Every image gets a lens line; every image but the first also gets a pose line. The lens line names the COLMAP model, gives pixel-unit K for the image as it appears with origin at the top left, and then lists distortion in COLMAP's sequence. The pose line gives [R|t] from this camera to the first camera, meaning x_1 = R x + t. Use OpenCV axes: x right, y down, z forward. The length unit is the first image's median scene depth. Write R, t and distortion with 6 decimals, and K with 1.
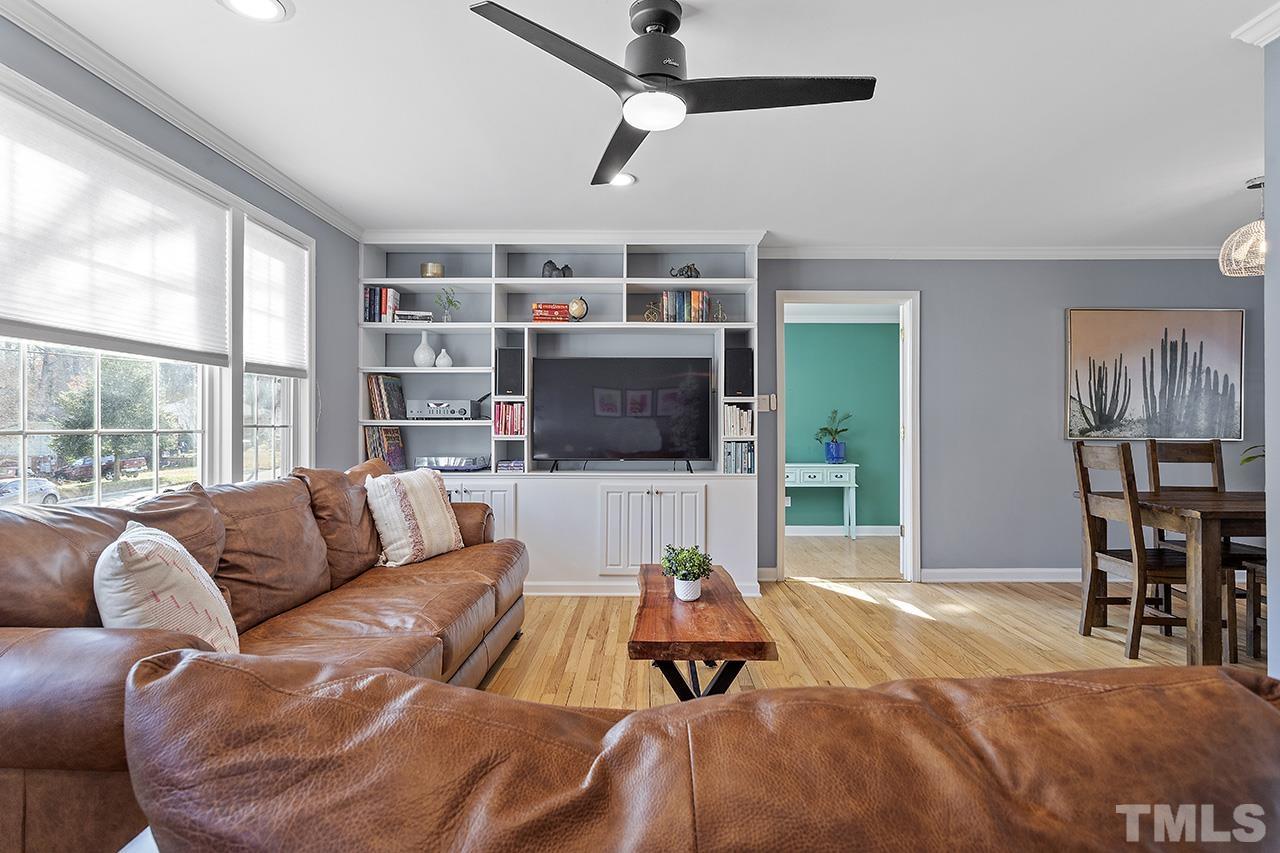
lens RADIAL K [[660.2, 0, 640.8], [0, 660.2, 424.4], [0, 0, 1]] dist [-0.001592, 0.000821]
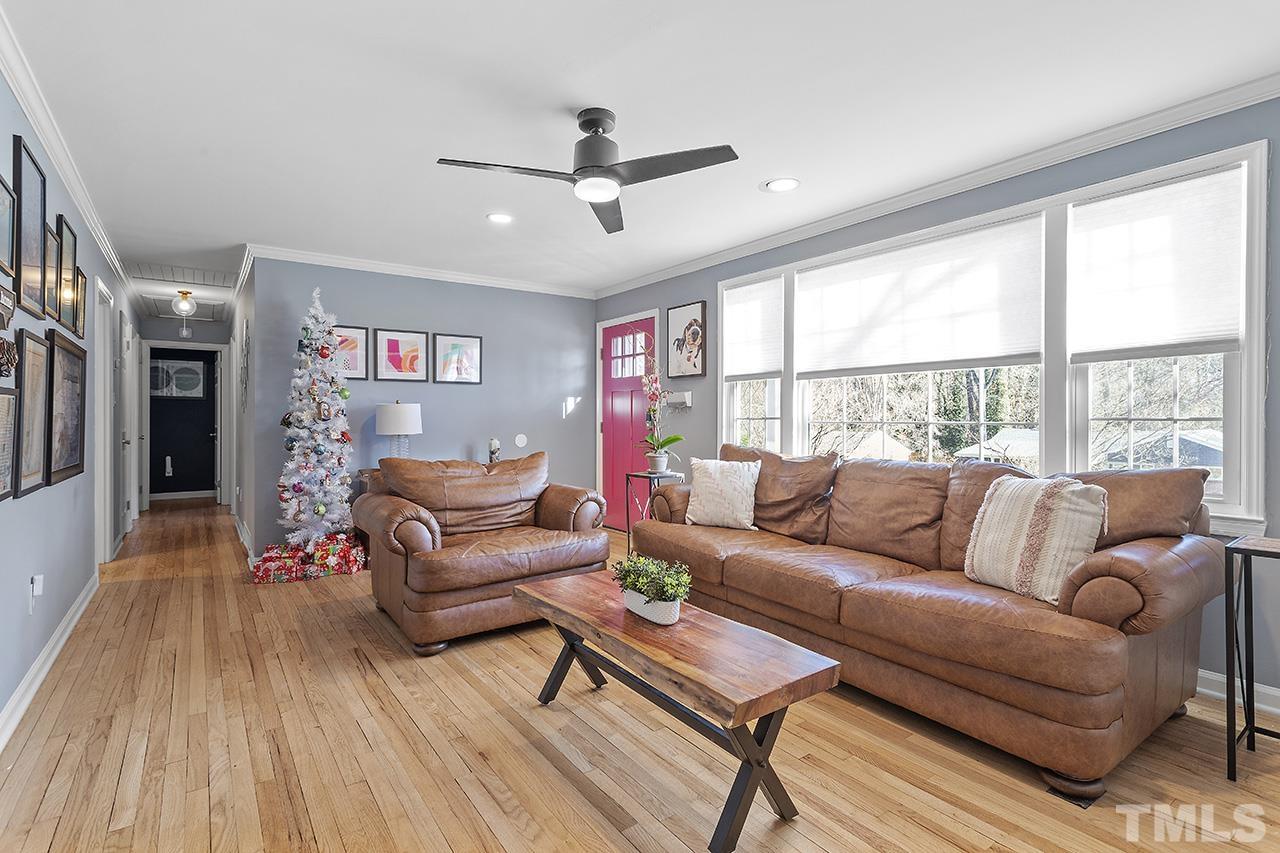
lens RADIAL K [[614.0, 0, 642.0], [0, 614.0, 421.7], [0, 0, 1]] dist [0.002272, 0.000721]
pose [[-0.802775, 0.000790, -0.596282, 0.325416], [0.000292, 1.000000, 0.000931, 0.003682], [0.596282, 0.000574, -0.802775, 0.958804]]
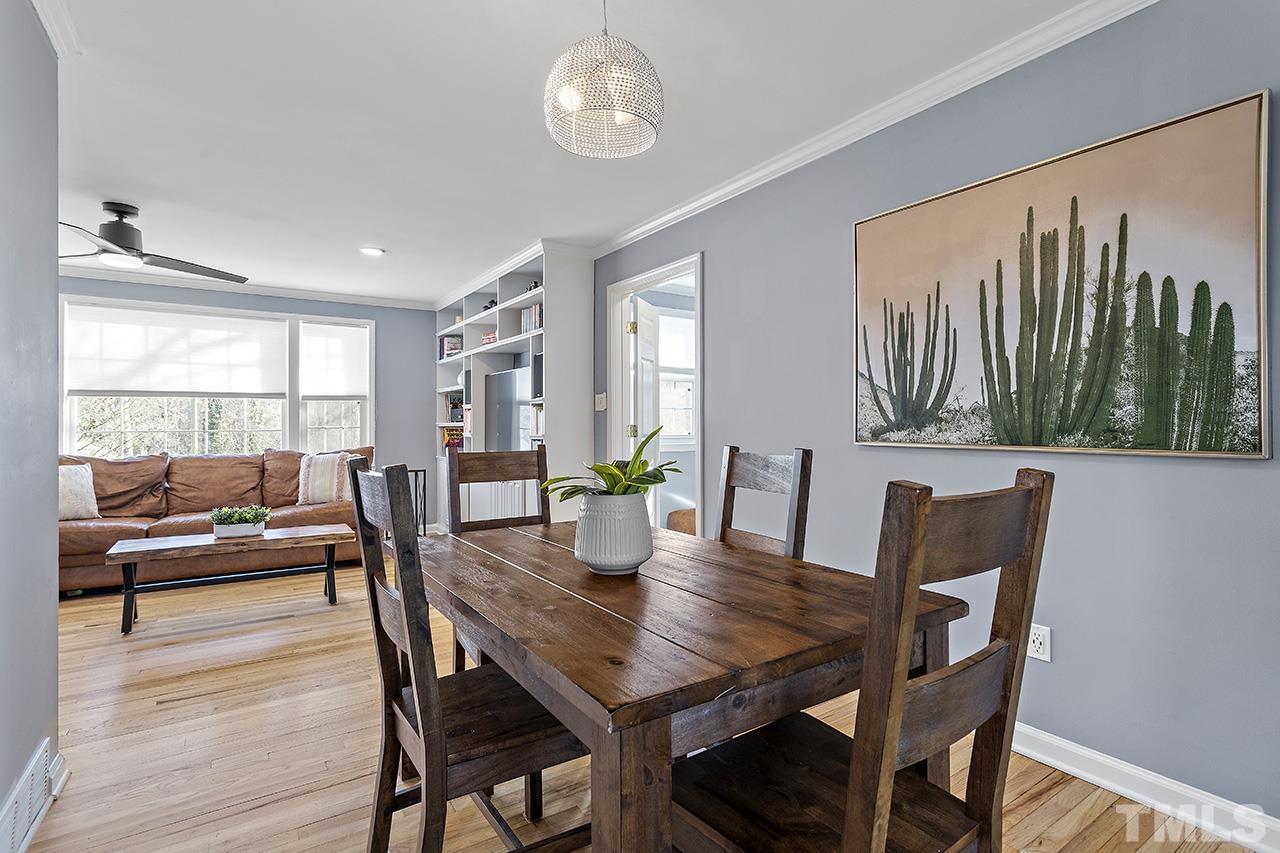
lens RADIAL K [[614.0, 0, 642.0], [0, 614.0, 421.7], [0, 0, 1]] dist [0.002272, 0.000721]
pose [[0.565409, -0.011201, -0.824735, 1.056362], [0.008881, 0.999932, -0.007492, 0.004539], [0.824763, -0.003089, 0.565470, 0.566572]]
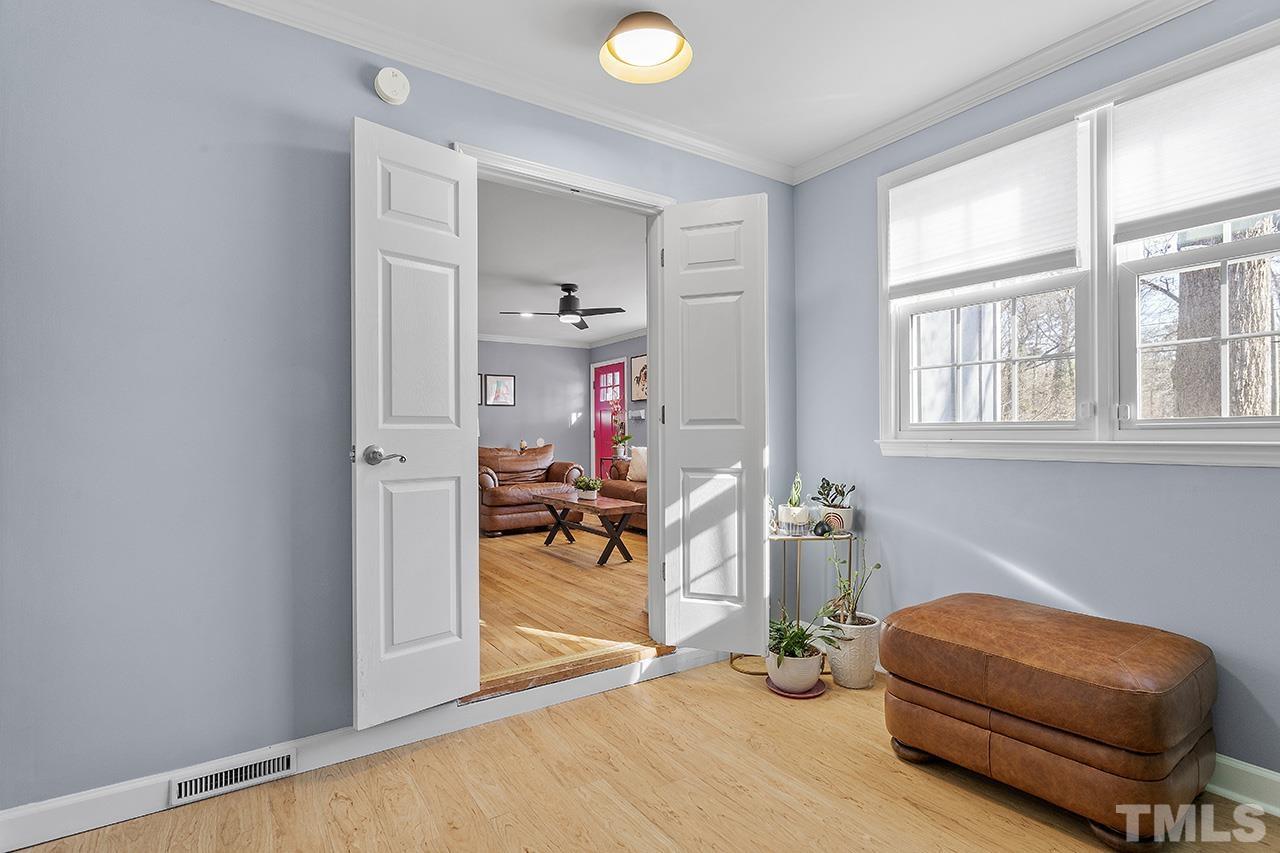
lens RADIAL K [[626.8, 0, 648.4], [0, 626.8, 437.0], [0, 0, 1]] dist [0.000866, 0.000151]
pose [[-0.822809, 0.002002, -0.568314, 0.624988], [0.005804, 0.999971, -0.004881, 0.038916], [0.568288, -0.007315, -0.822797, 1.638418]]
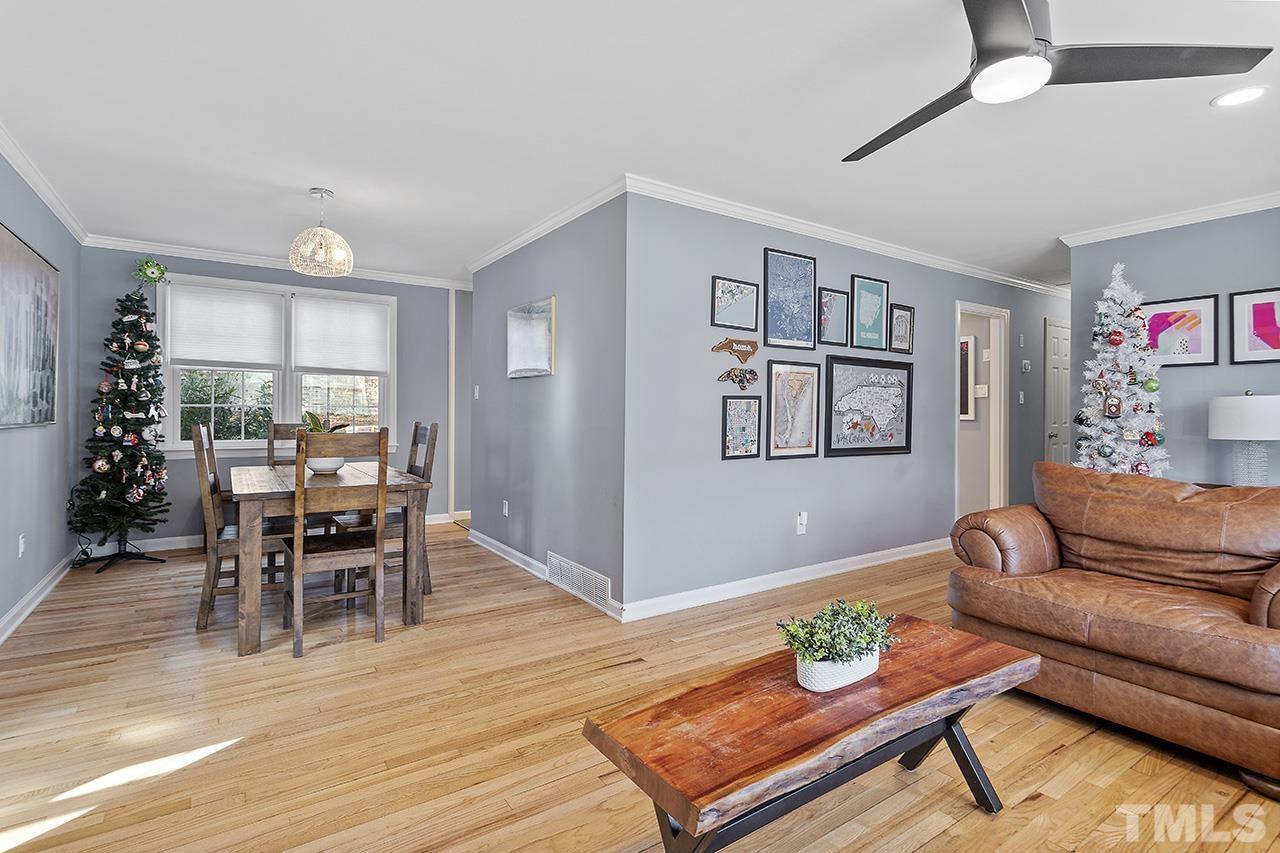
lens RADIAL K [[615.4, 0, 638.0], [0, 615.4, 406.7], [0, 0, 1]] dist [0.000244, 0.000115]
pose [[-0.566544, -0.002189, 0.824029, -0.183984], [-0.010627, 0.999933, -0.004649, -0.002130], [-0.823963, -0.011391, -0.566529, 0.884944]]
